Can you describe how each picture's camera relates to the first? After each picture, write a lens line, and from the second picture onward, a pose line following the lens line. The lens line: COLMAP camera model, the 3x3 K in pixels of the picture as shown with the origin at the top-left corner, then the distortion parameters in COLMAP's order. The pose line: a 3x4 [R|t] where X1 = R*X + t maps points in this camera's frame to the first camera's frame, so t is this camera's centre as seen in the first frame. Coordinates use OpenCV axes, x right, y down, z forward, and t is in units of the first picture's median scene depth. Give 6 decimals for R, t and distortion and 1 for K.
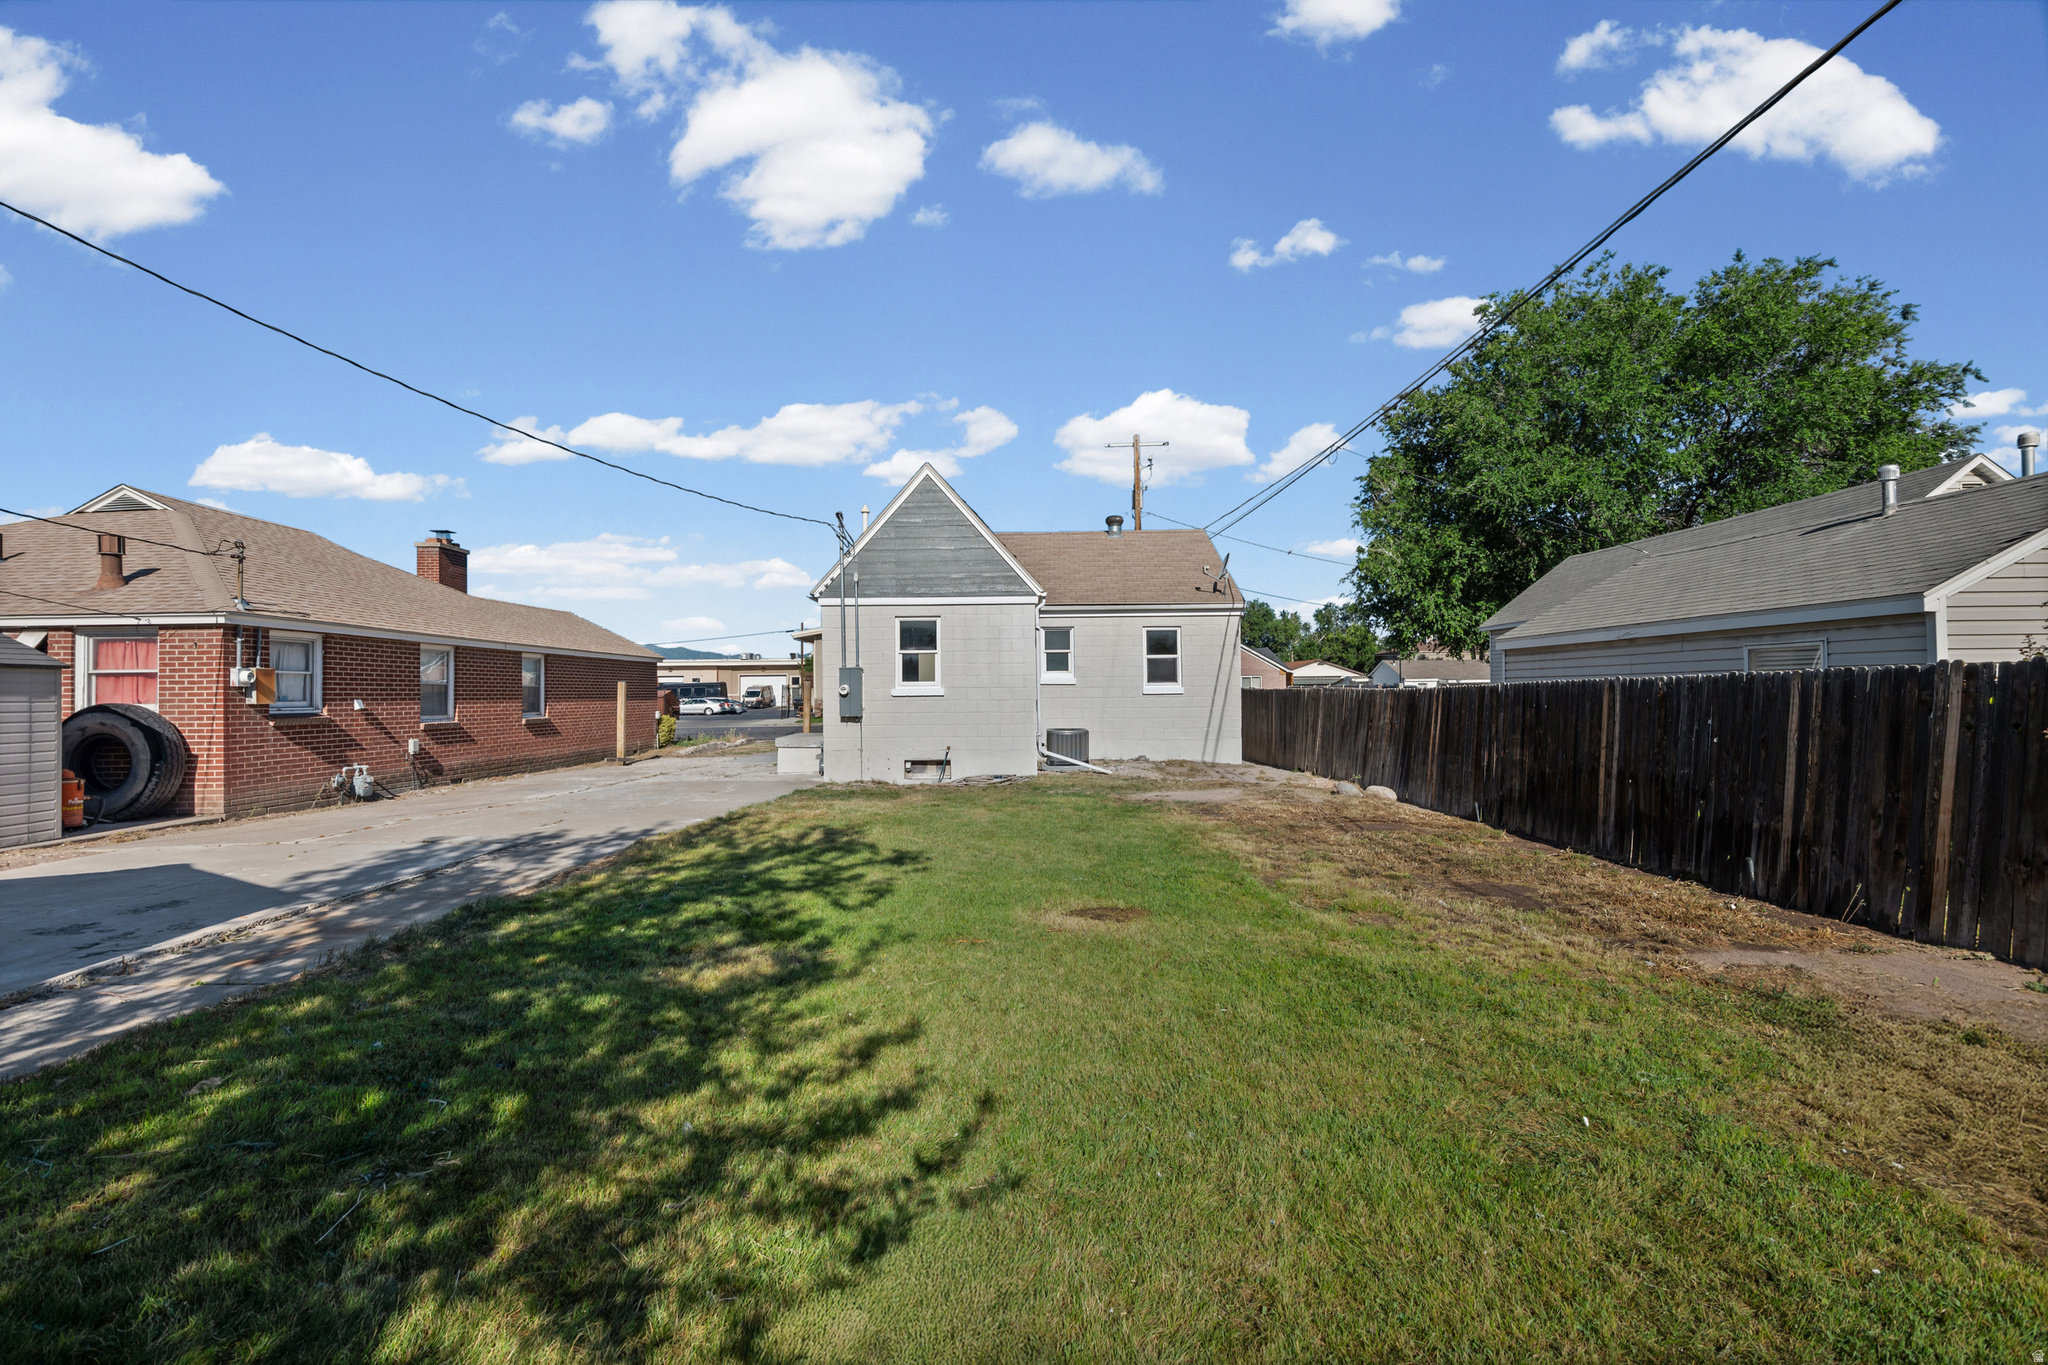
lens RADIAL K [[933.3, 0, 1011.0], [0, 933.3, 696.8], [0, 0, 1]] dist [0.004237, -0.002635]
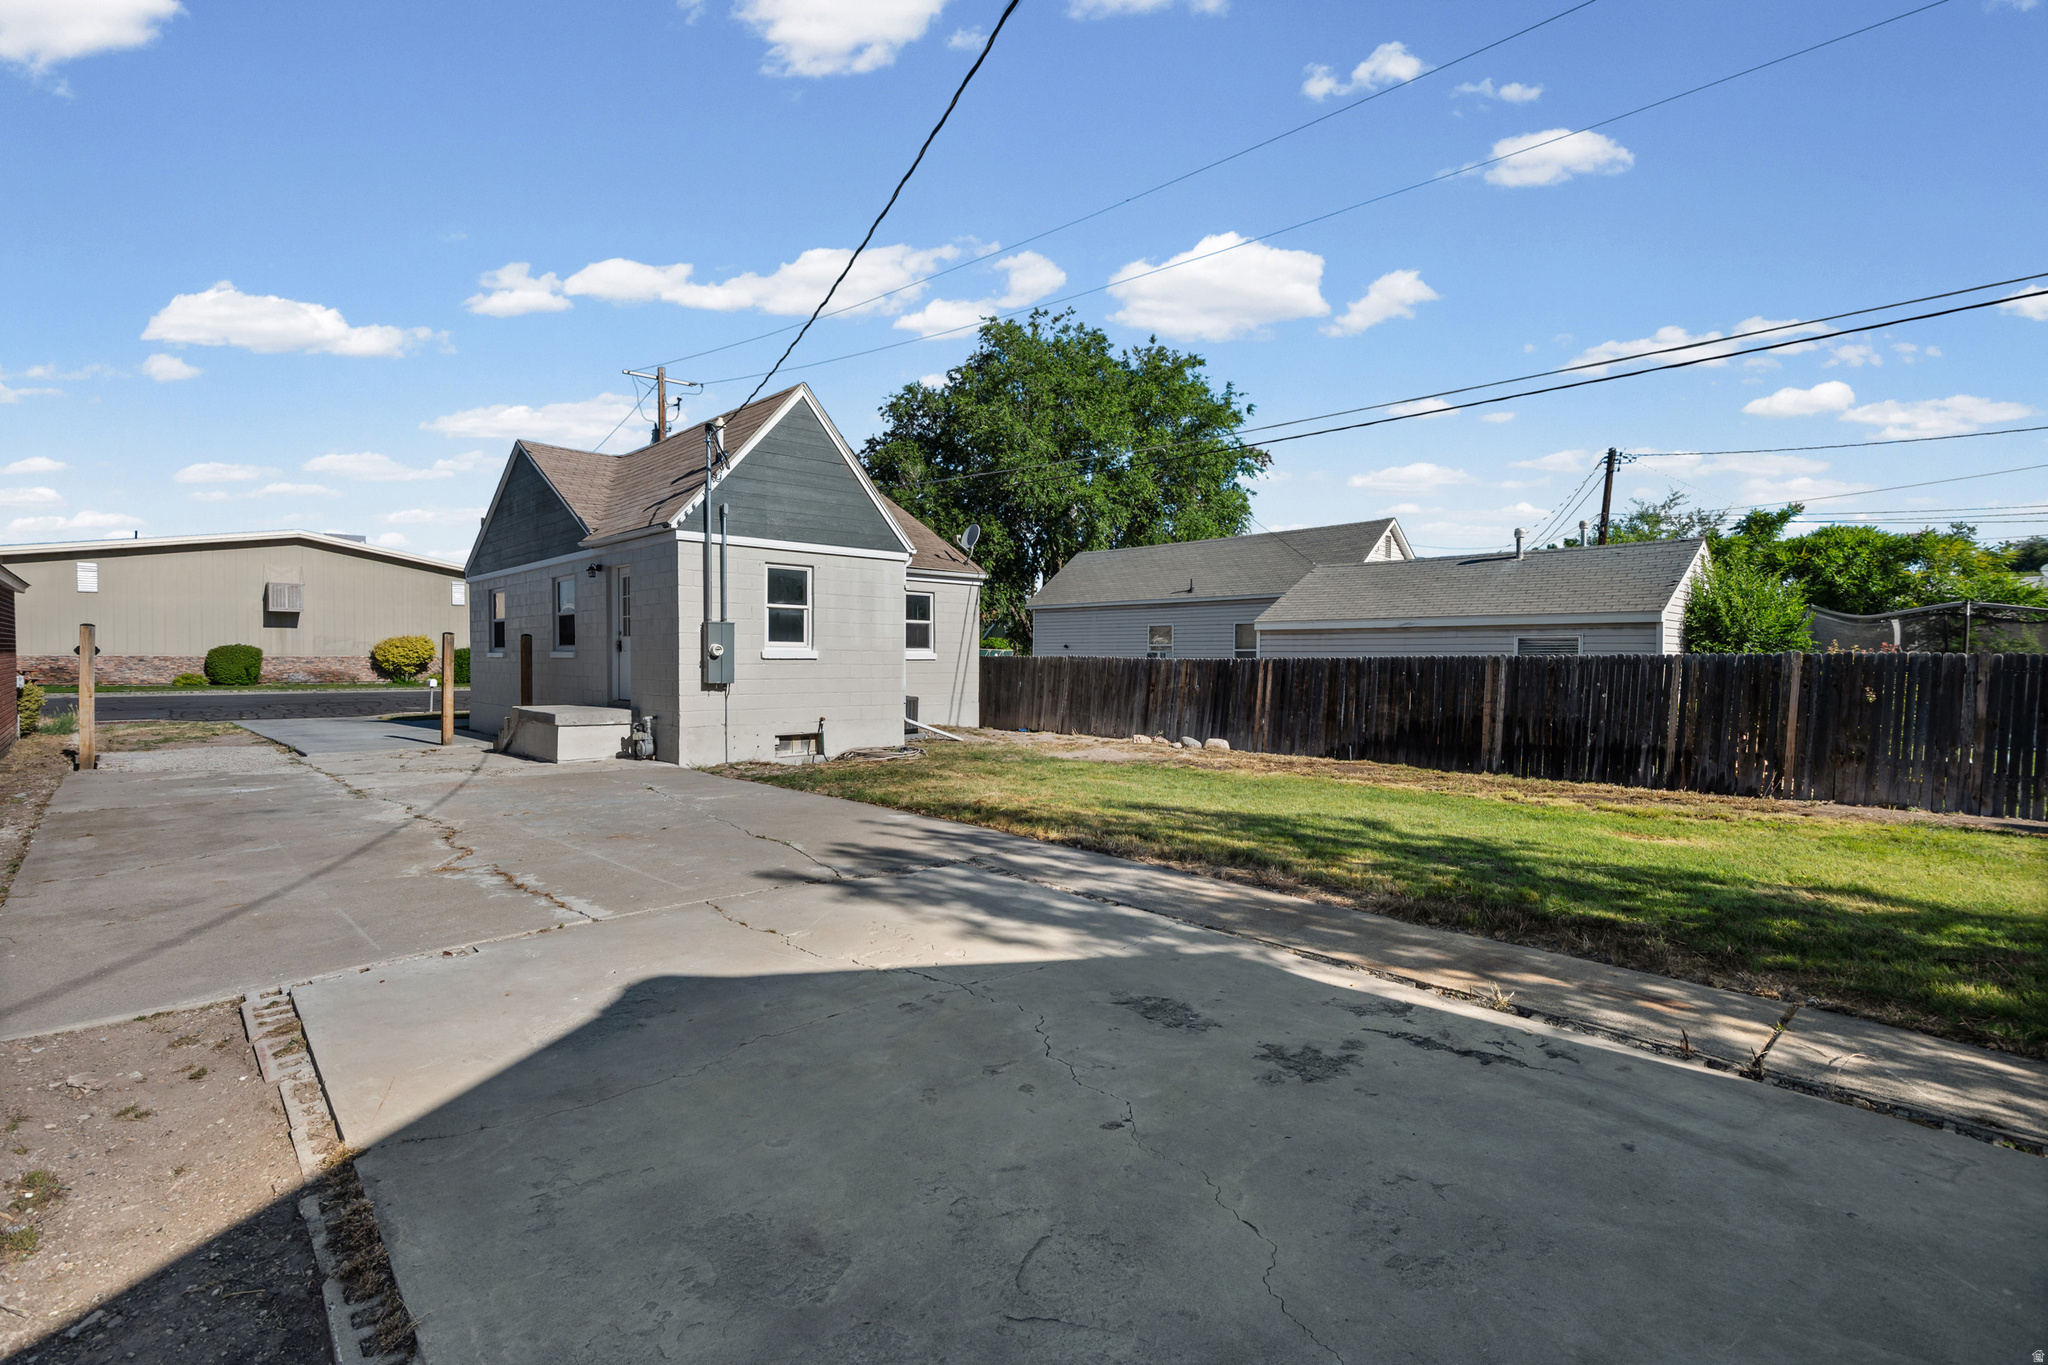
lens RADIAL K [[933.3, 0, 996.0], [0, 933.3, 702.8], [0, 0, 1]] dist [0.004237, -0.002635]
pose [[0.737775, -0.017303, 0.674824, -0.534475], [-0.011623, 0.999198, 0.038326, 0.004406], [-0.674946, -0.036120, 0.736982, 0.249890]]
